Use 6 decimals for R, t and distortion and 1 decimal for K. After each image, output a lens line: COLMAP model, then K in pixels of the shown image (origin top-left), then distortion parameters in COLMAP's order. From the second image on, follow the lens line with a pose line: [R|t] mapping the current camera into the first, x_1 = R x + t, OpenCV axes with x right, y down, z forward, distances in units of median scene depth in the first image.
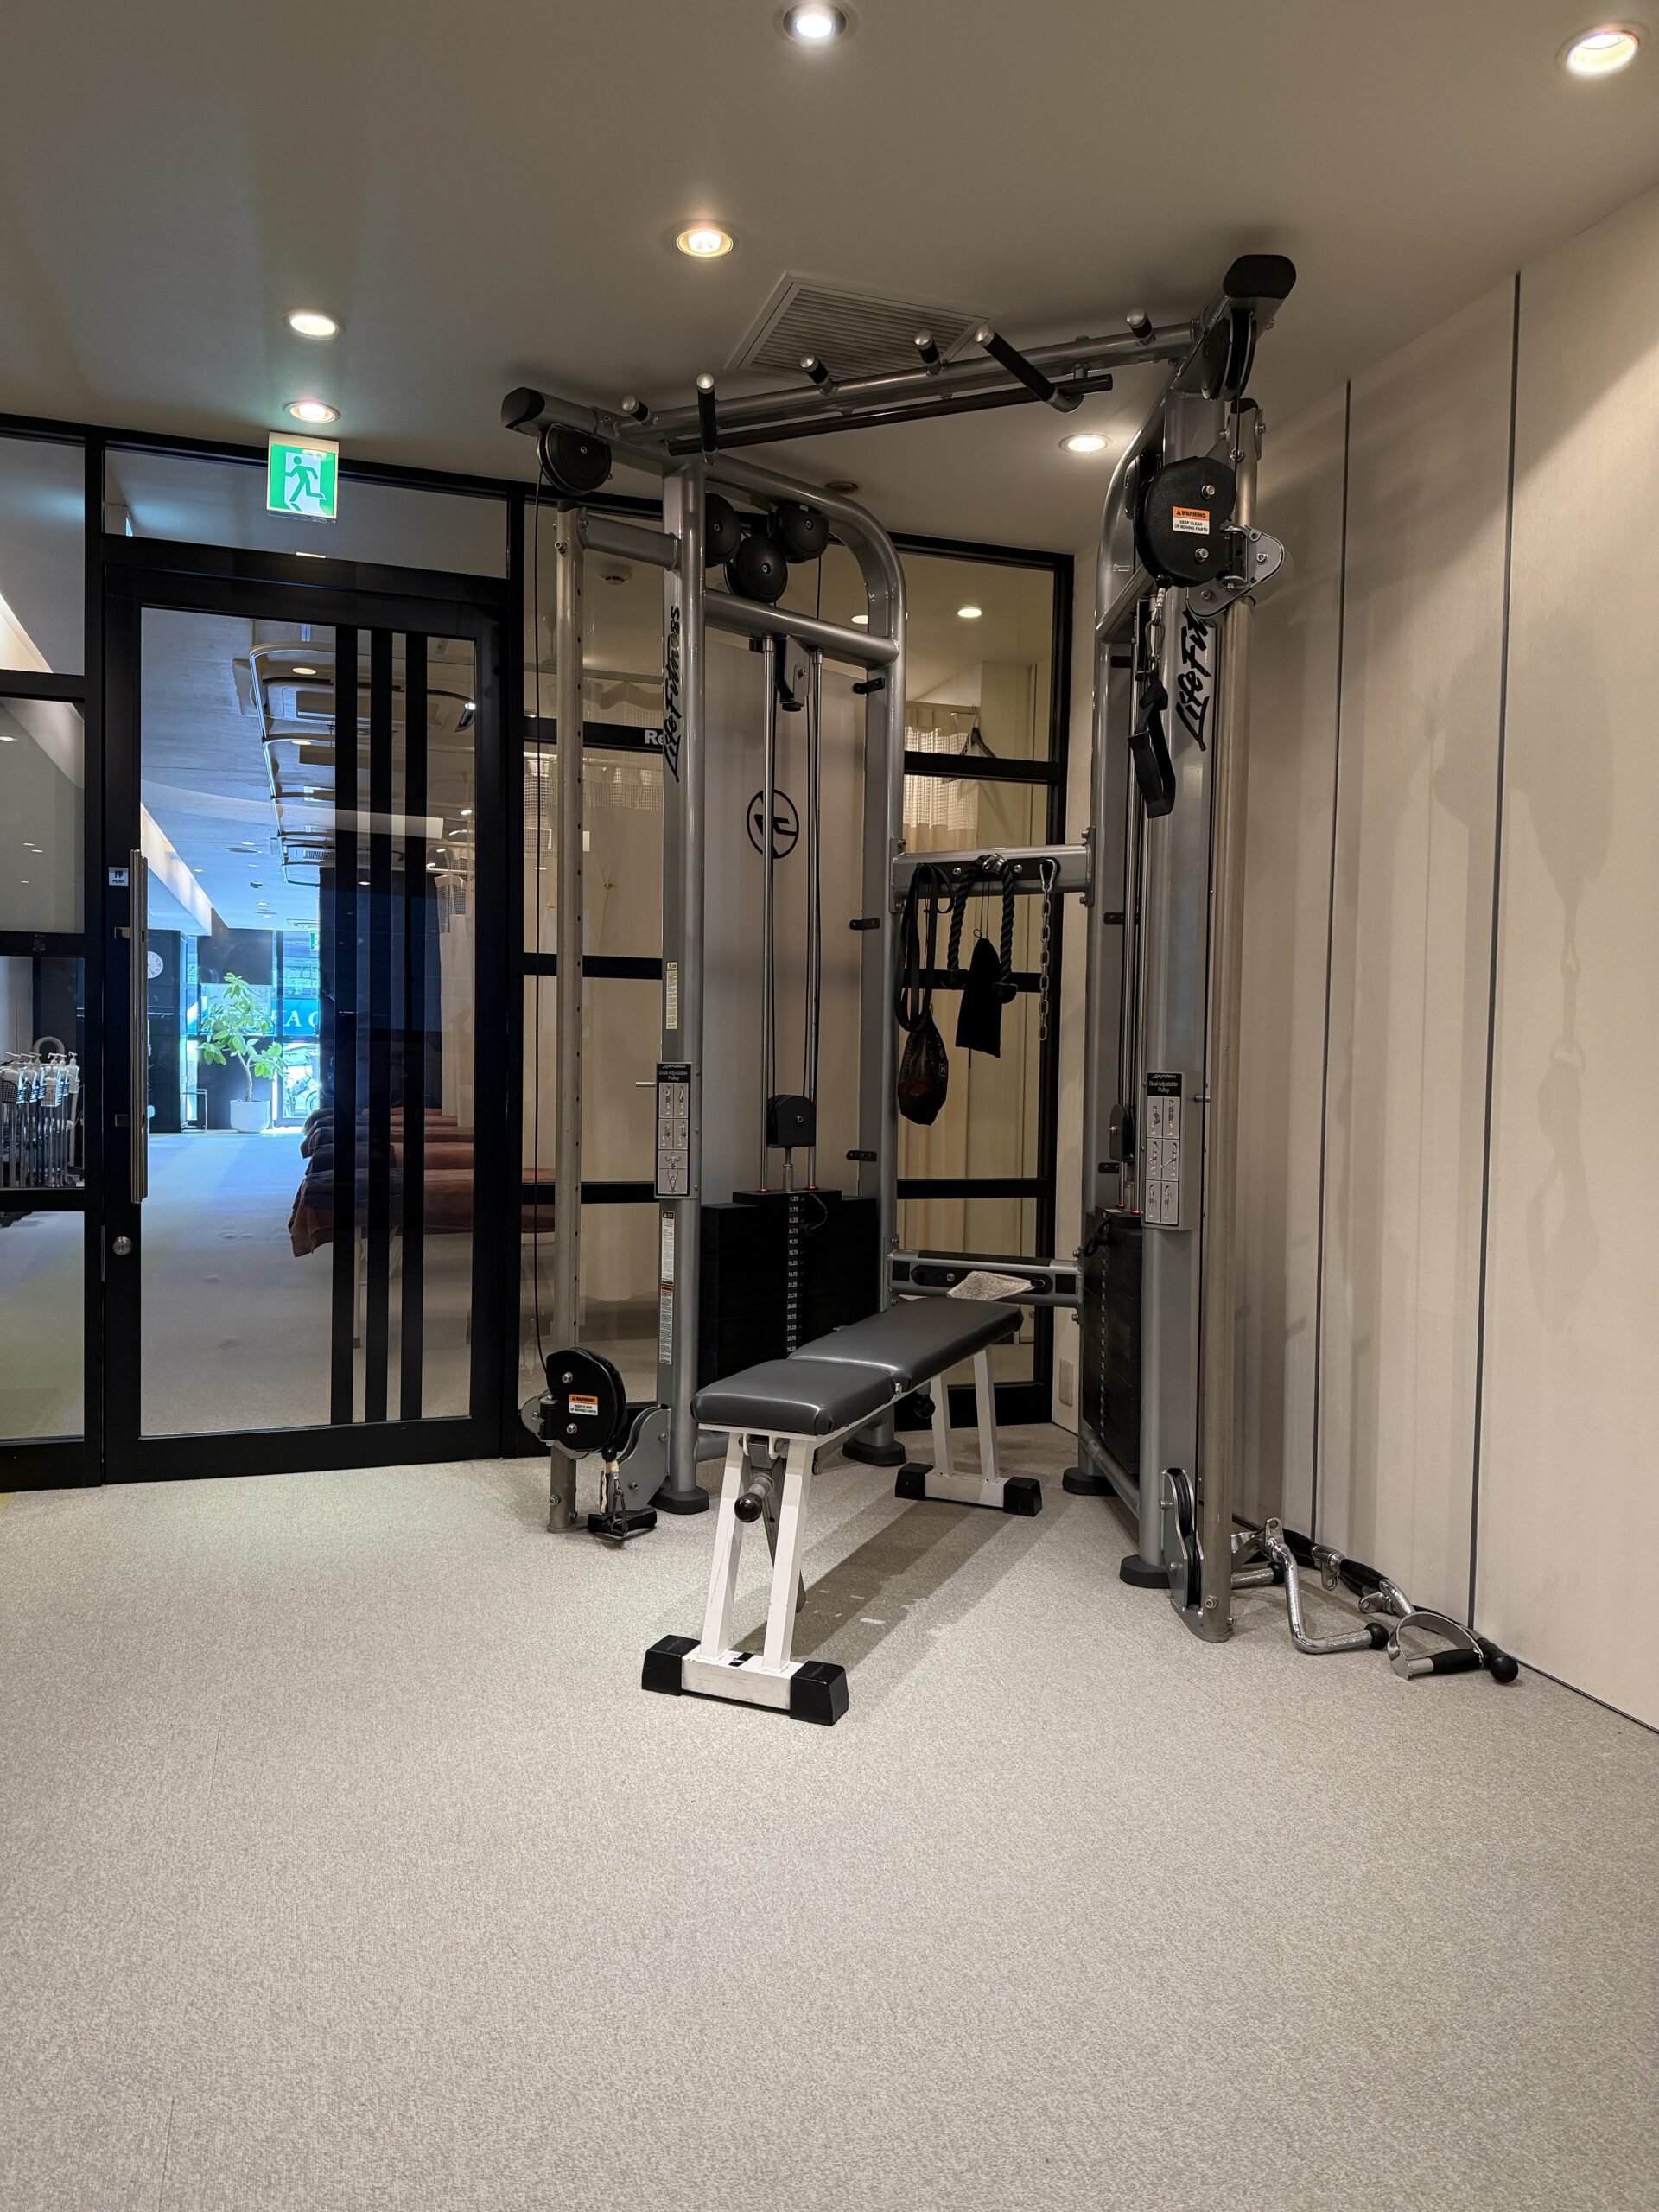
lens RADIAL K [[1537.5, 0, 832.3], [0, 1537.5, 1123.5], [0, 0, 1]] dist [0.012516, 0.001576]
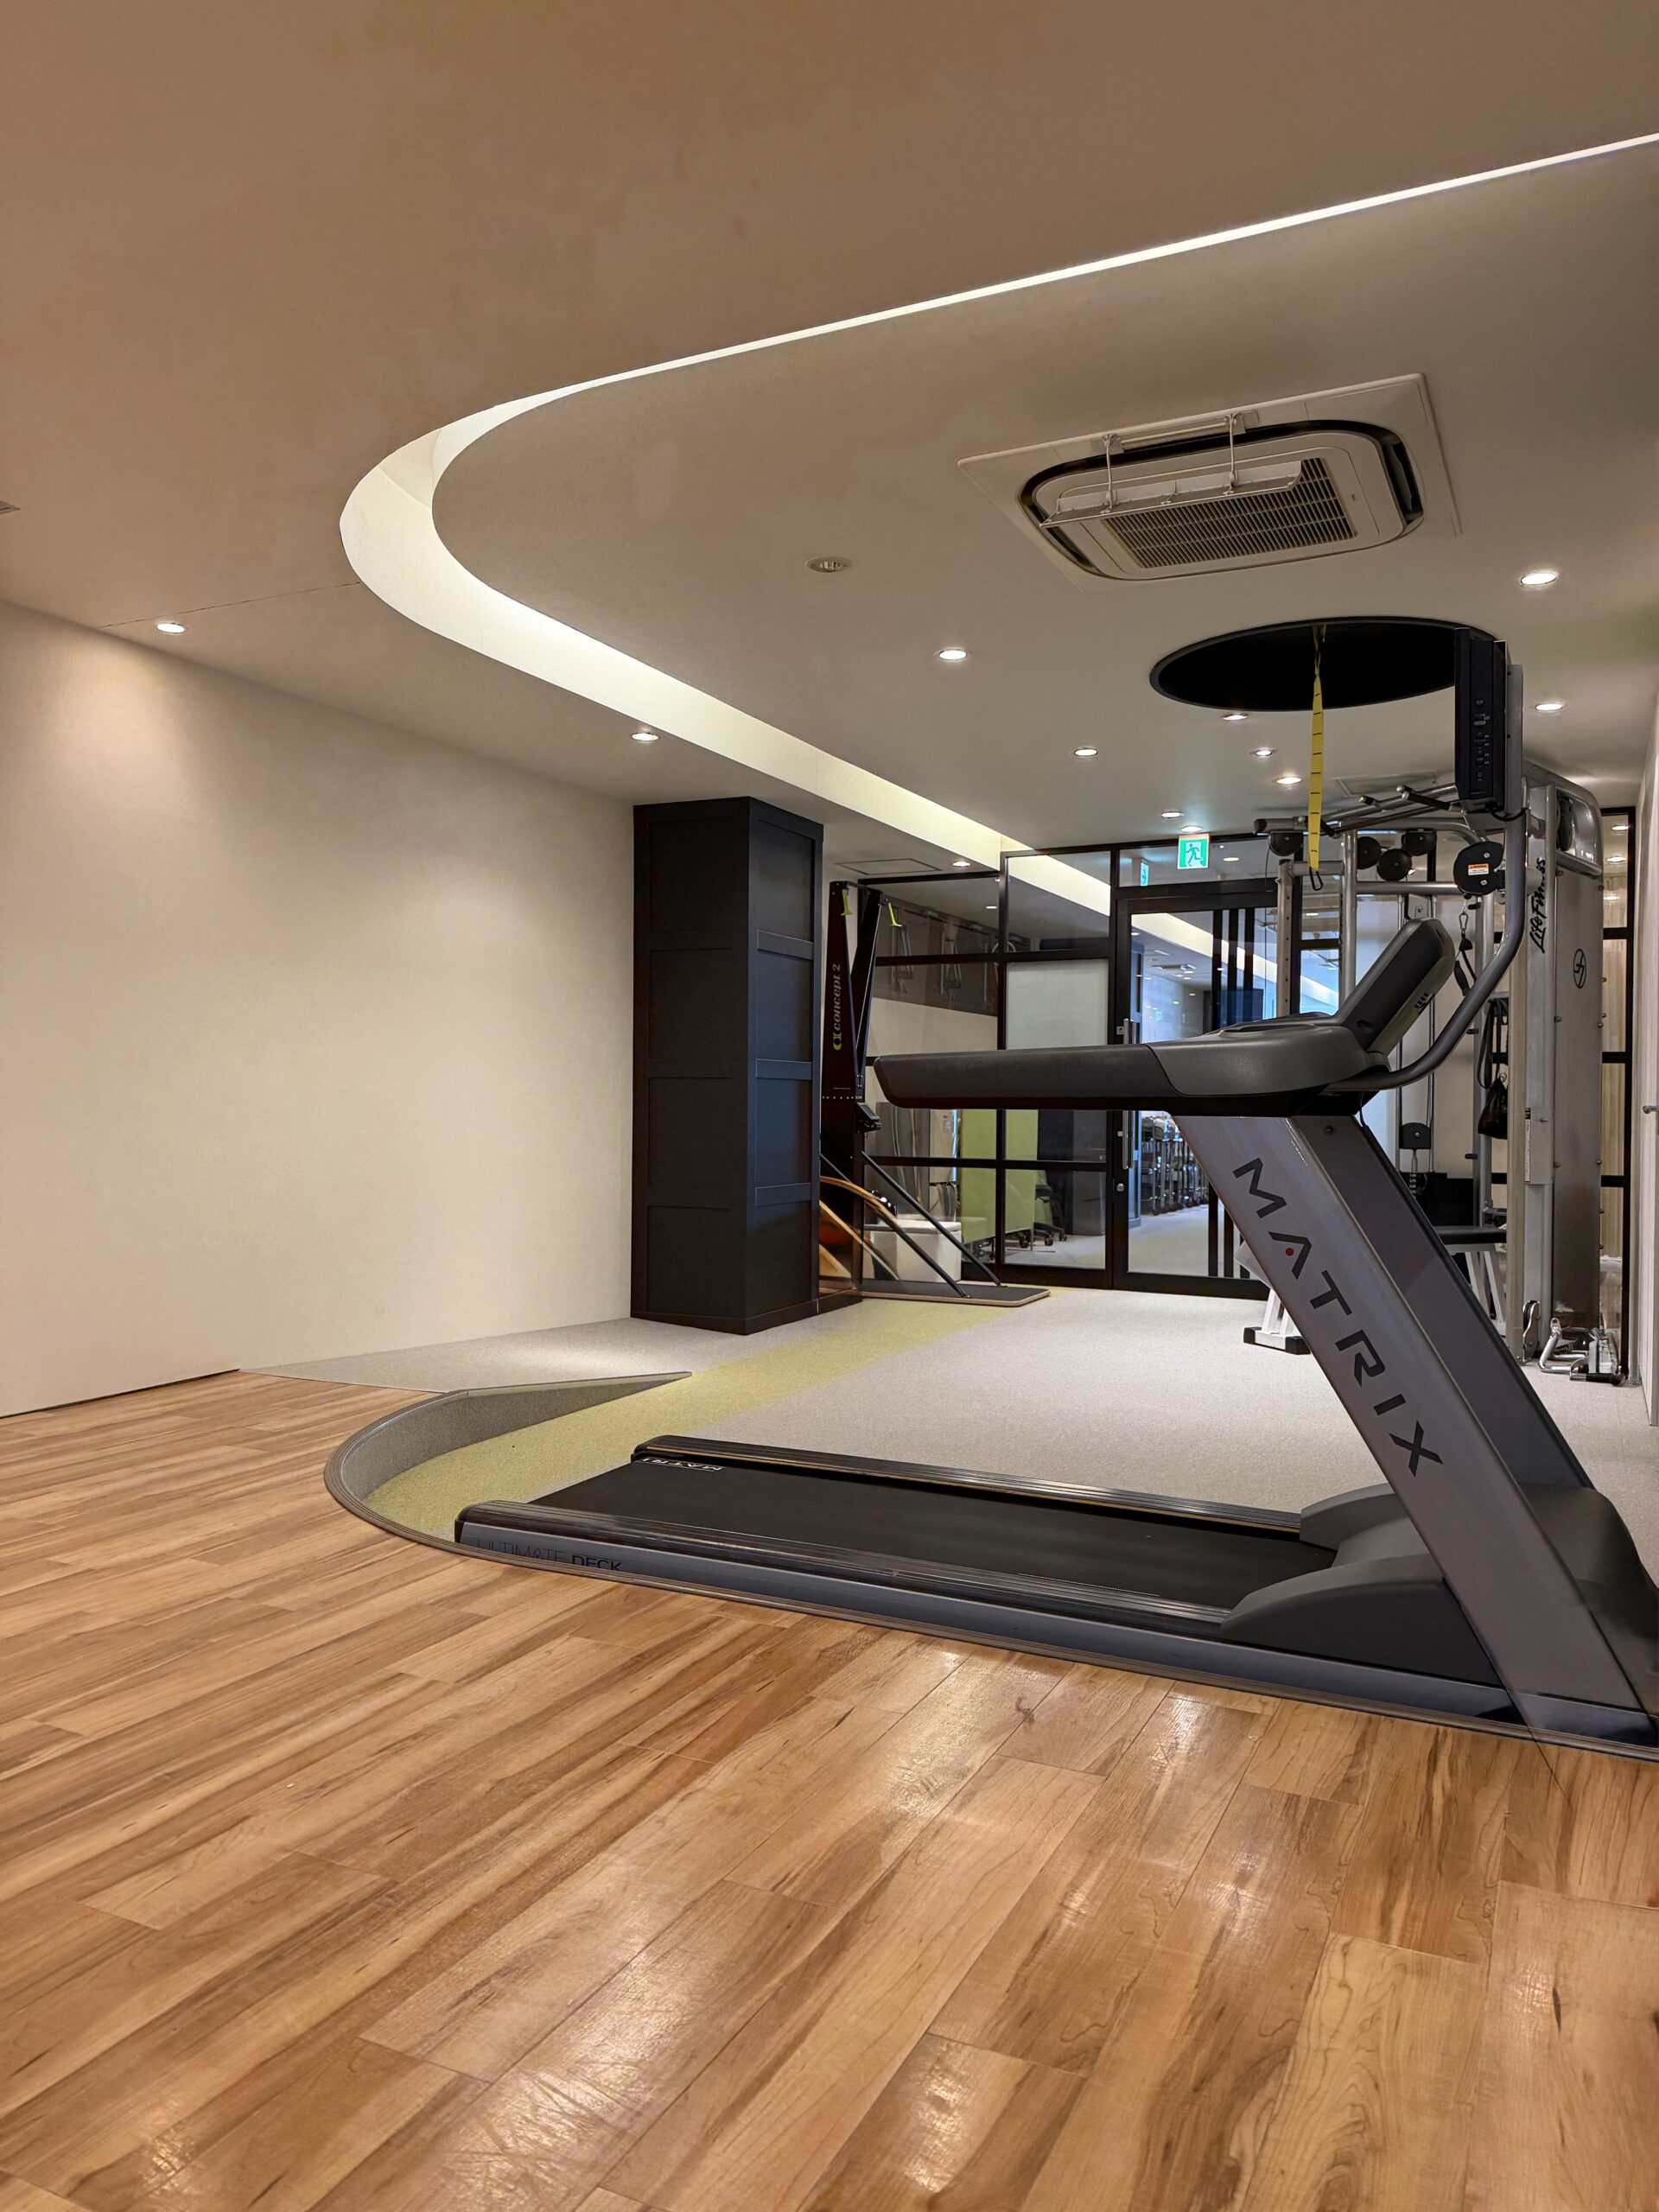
lens RADIAL K [[1537.5, 0, 829.0], [0, 1537.5, 1106.9], [0, 0, 1]] dist [0.012516, 0.001576]
pose [[0.717169, -0.006260, -0.696871, 0.817319], [-0.027884, 0.998901, -0.037668, 0.057087], [0.696341, 0.046446, 0.716207, -0.944435]]
